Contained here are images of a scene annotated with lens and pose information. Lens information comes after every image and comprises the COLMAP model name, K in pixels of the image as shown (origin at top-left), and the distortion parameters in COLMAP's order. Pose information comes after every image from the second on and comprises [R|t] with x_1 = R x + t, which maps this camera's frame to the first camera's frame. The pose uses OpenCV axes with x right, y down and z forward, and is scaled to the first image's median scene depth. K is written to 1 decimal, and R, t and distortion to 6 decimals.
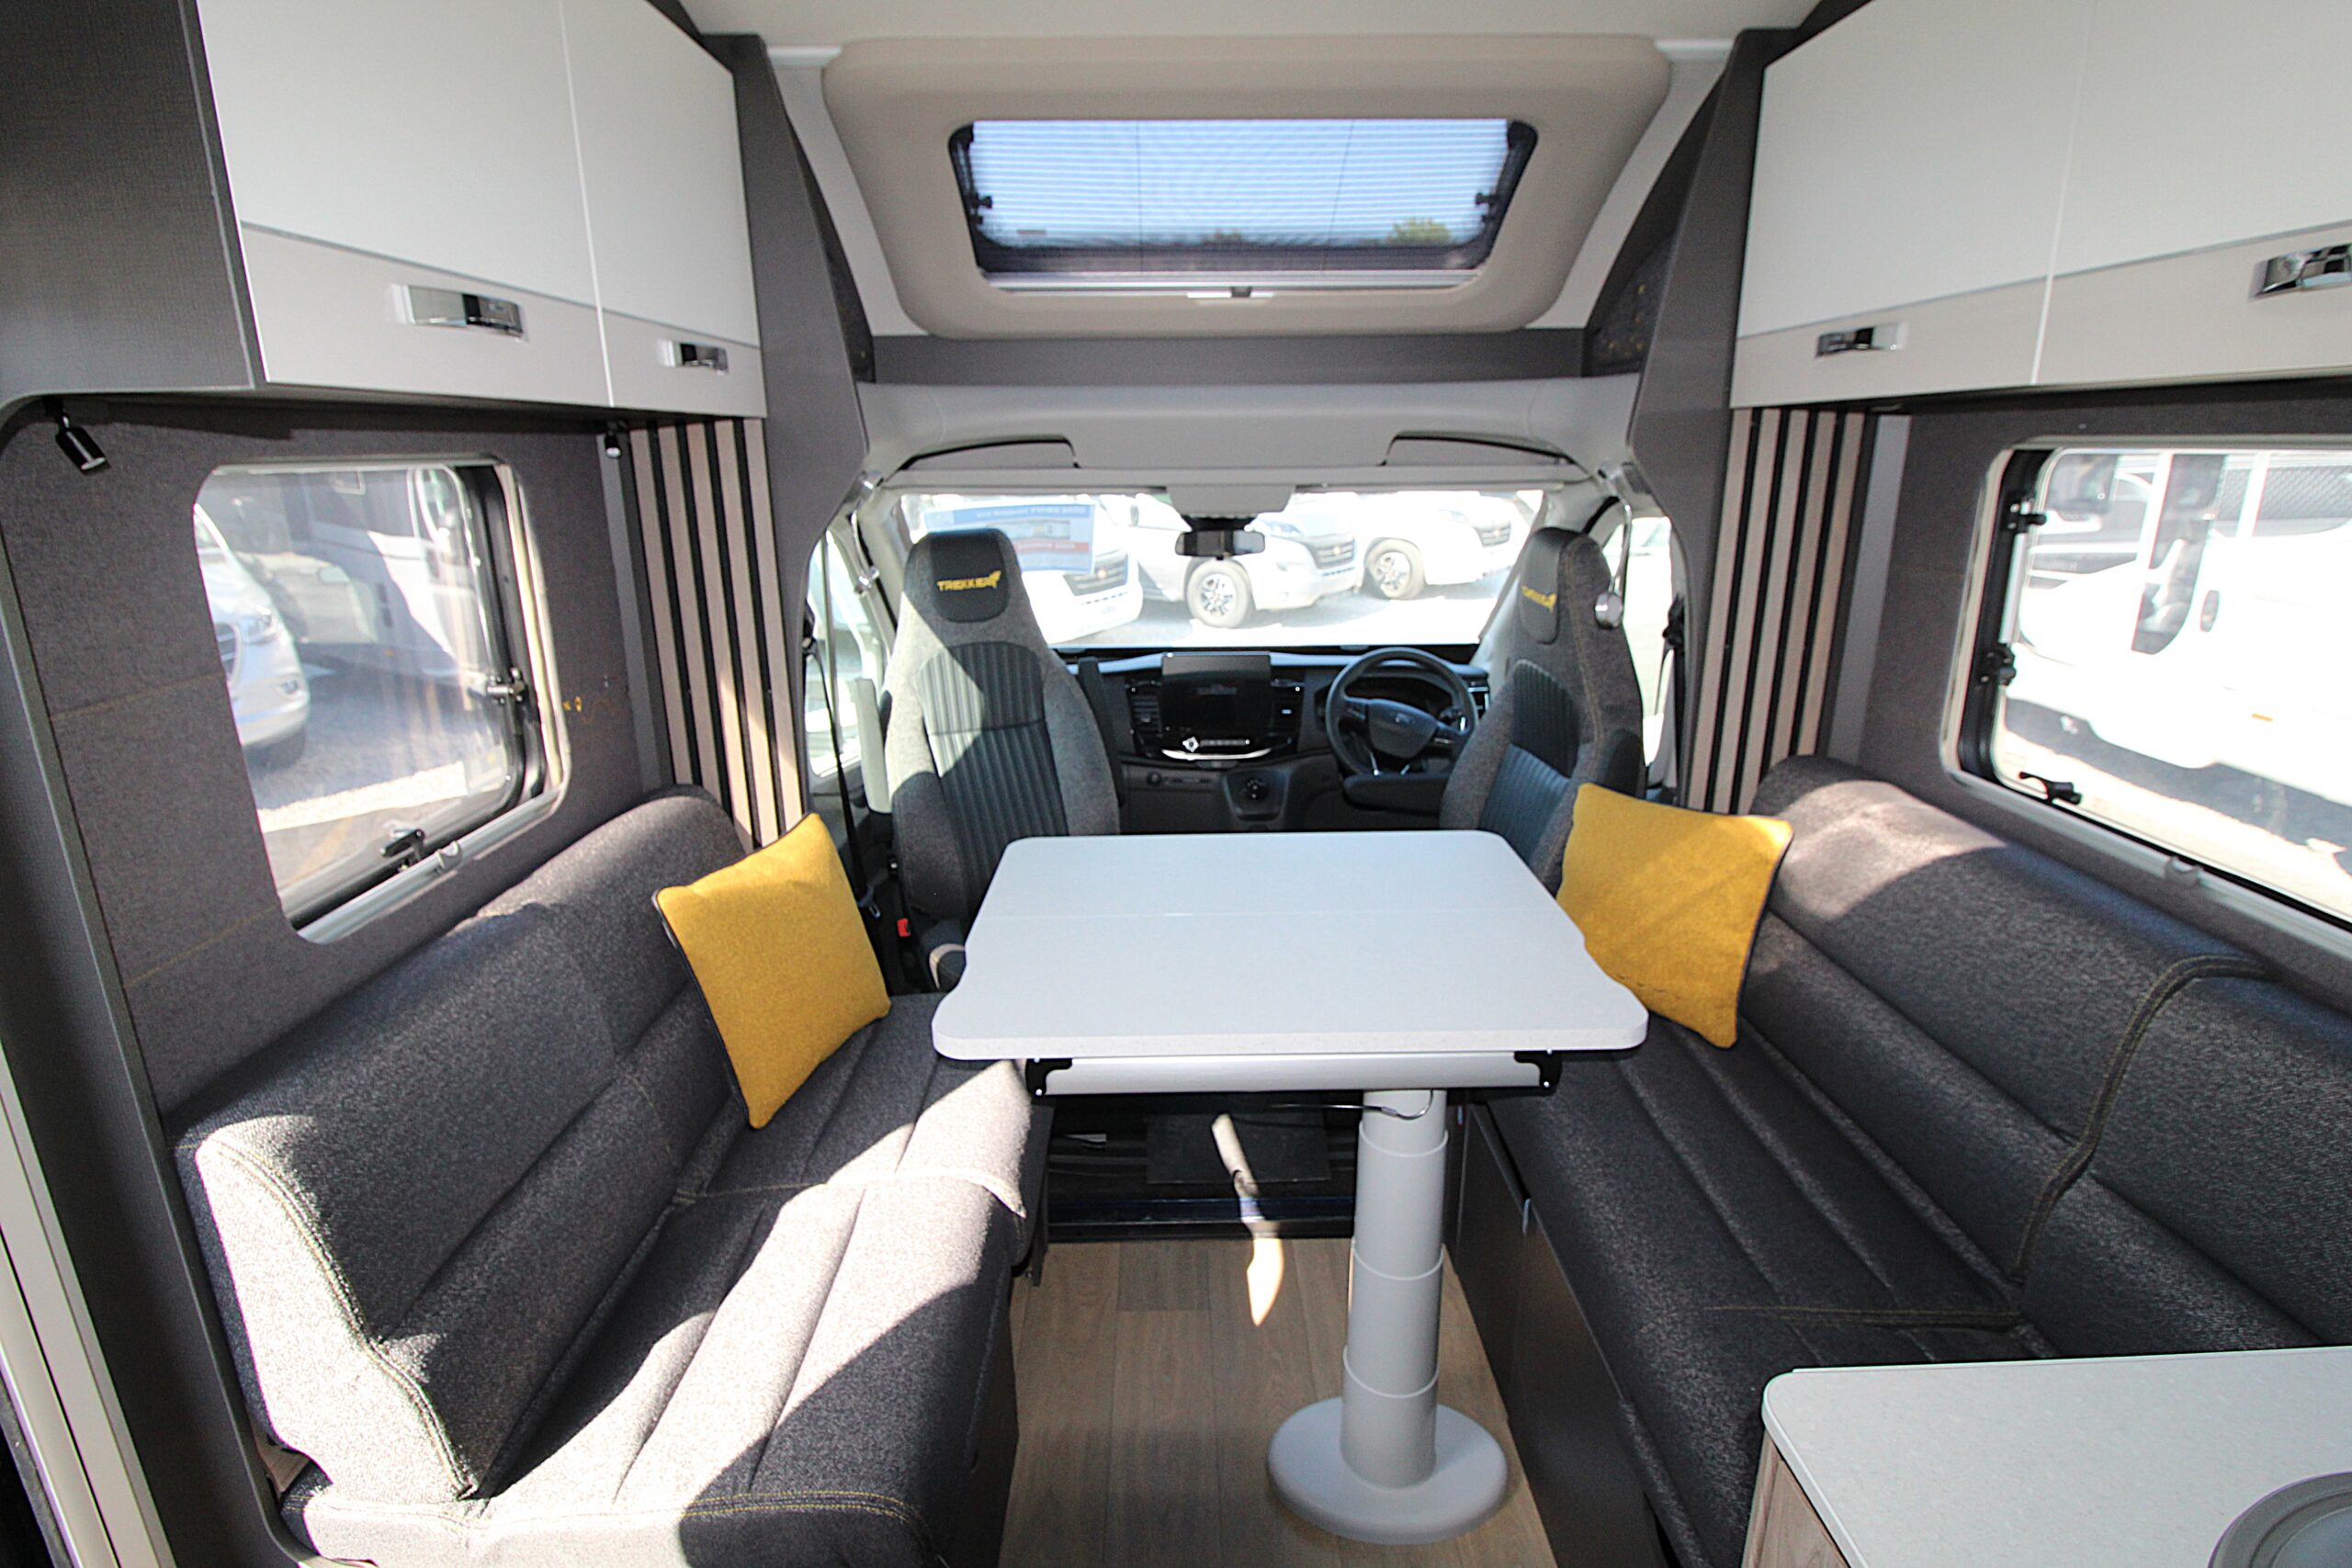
lens RADIAL K [[1141.2, 0, 1178.6], [0, 1141.2, 772.5], [0, 0, 1]] dist [-0.006162, -0.007211]
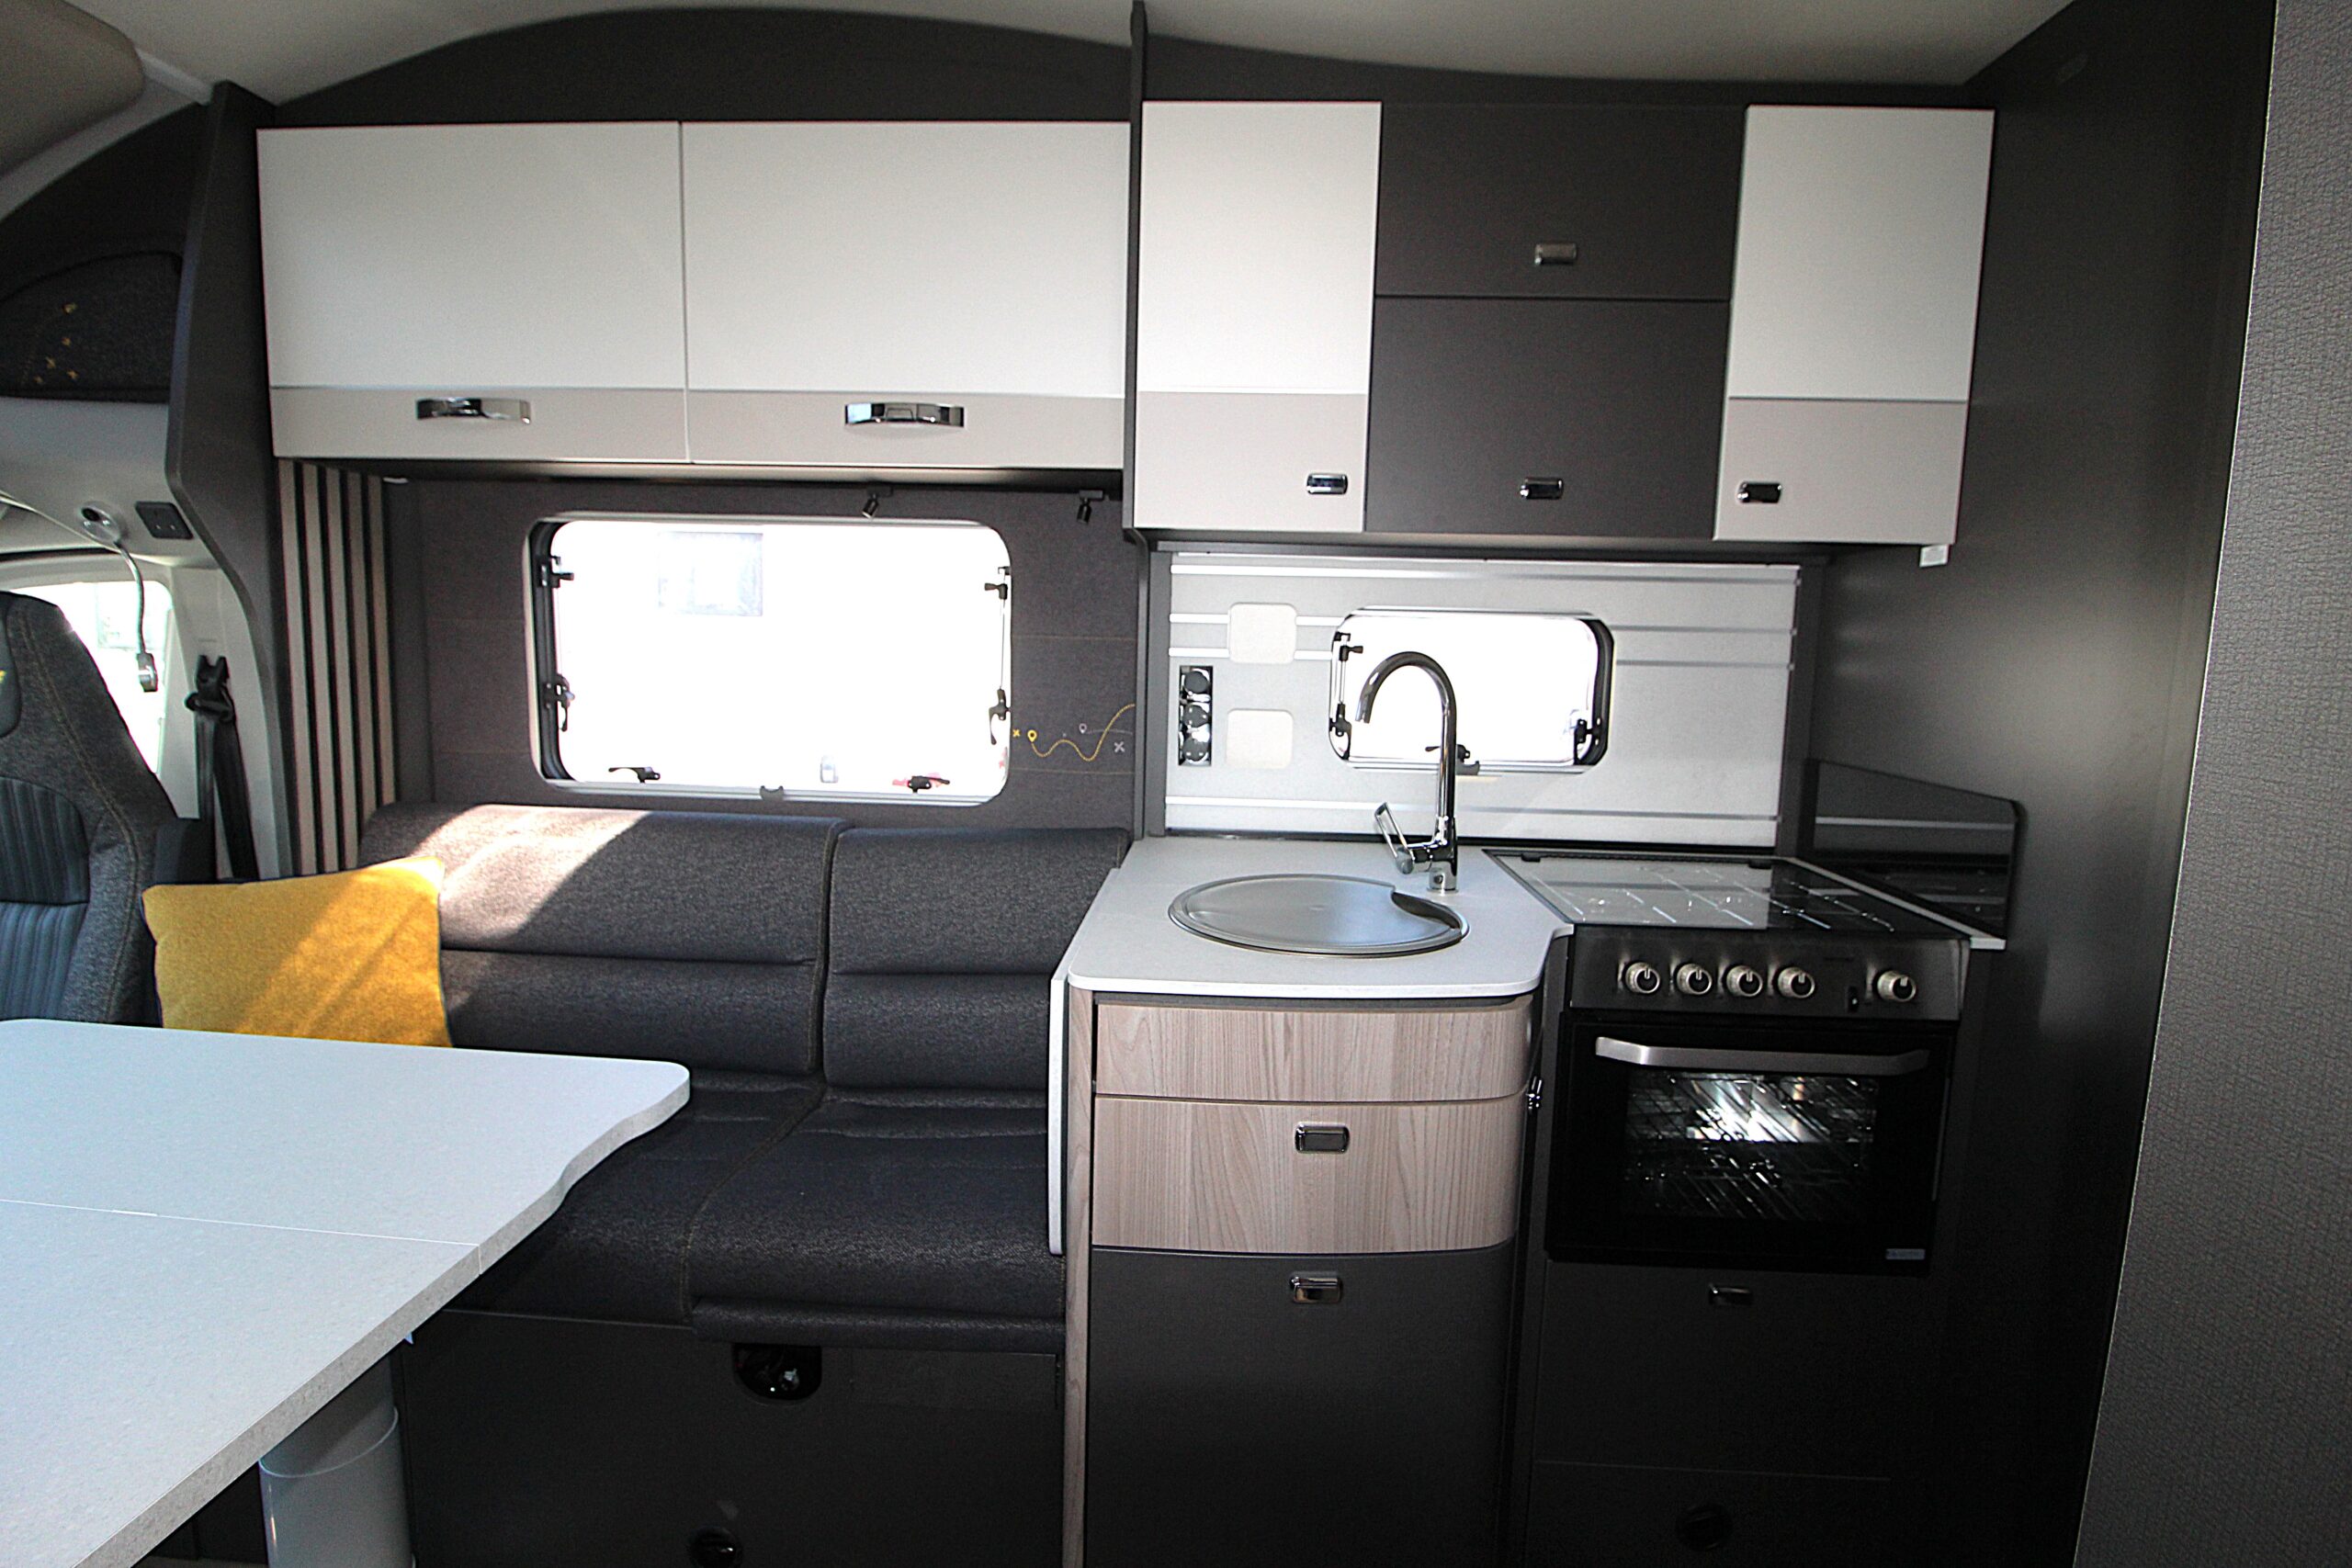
lens RADIAL K [[1091.0, 0, 1181.8], [0, 1091.0, 768.4], [0, 0, 1]] dist [-0.004848, -0.009573]
pose [[0.059575, -0.106990, 0.992474, -0.394379], [0.244386, 0.965546, 0.089418, 0.042317], [-0.967846, 0.237219, 0.083670, 0.222090]]
